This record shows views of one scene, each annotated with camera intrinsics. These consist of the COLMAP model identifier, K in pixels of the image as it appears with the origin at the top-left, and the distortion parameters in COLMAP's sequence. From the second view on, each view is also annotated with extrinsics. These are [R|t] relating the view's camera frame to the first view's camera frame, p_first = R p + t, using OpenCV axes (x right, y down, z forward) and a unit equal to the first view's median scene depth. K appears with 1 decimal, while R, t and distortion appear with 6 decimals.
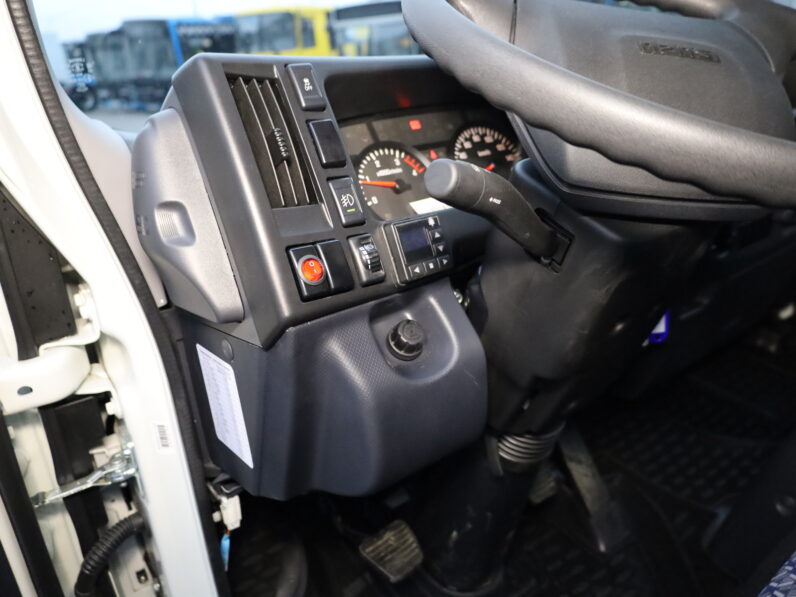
lens RADIAL K [[613.9, 0, 395.9], [0, 613.9, 297.3], [0, 0, 1]] dist [-0.018997, 0.011247]
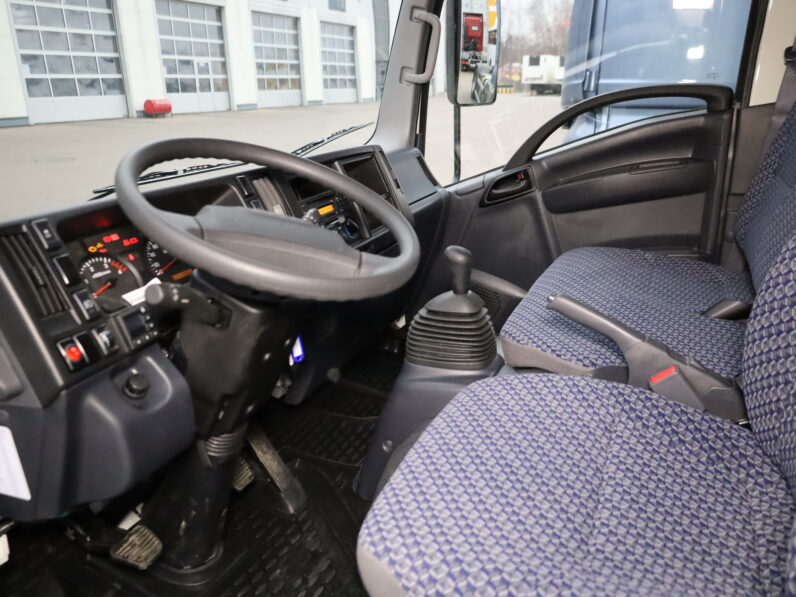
lens RADIAL K [[613.9, 0, 395.9], [0, 613.9, 297.3], [0, 0, 1]] dist [-0.018997, 0.011247]
pose [[0.869551, -0.117455, 0.479671, -0.126705], [0.144858, 0.989243, -0.020369, -0.028243], [-0.472119, 0.087197, 0.877212, -0.684895]]
